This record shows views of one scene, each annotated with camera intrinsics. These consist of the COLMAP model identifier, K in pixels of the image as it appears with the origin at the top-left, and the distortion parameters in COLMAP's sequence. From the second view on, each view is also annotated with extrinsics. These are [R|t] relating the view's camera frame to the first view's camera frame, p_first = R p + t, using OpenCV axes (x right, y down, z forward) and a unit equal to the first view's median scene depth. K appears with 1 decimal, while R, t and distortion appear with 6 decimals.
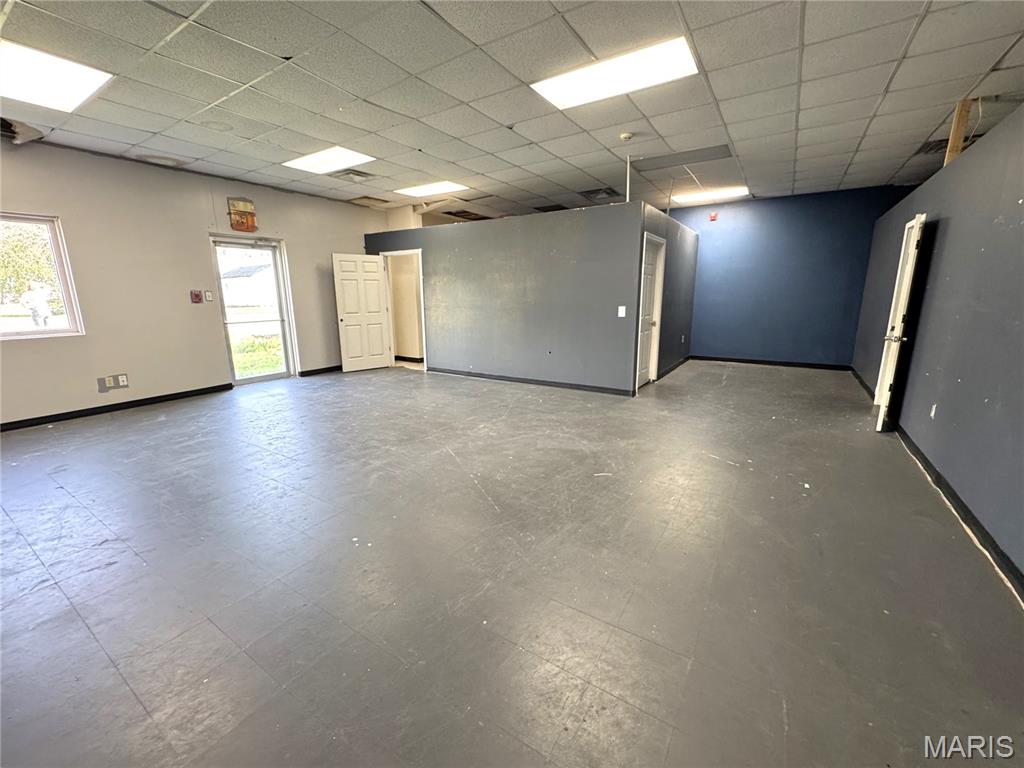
lens RADIAL K [[415.3, 0, 514.5], [0, 415.3, 383.4], [0, 0, 1]] dist [-0.002516, -0.000094]
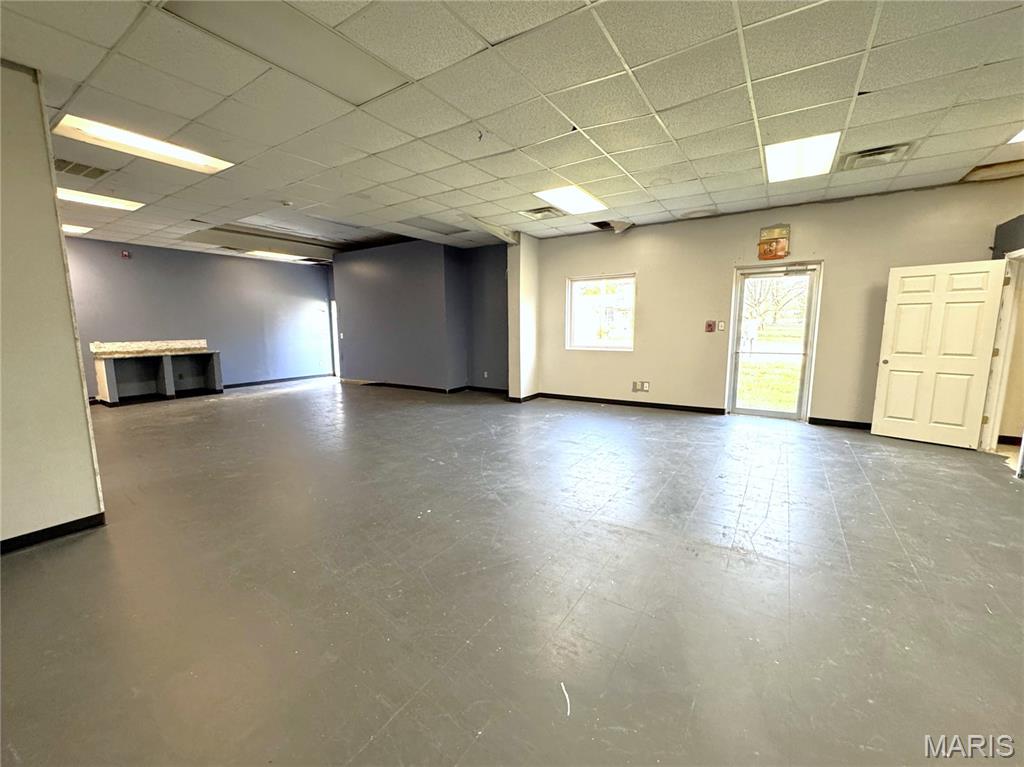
lens RADIAL K [[415.3, 0, 514.5], [0, 415.3, 382.9], [0, 0, 1]] dist [-0.002516, -0.000094]
pose [[-0.003466, 0.148135, -0.988961, 0.323976], [-0.209336, 0.966948, 0.145571, -0.101513], [0.977838, 0.207529, 0.027658, 0.431873]]
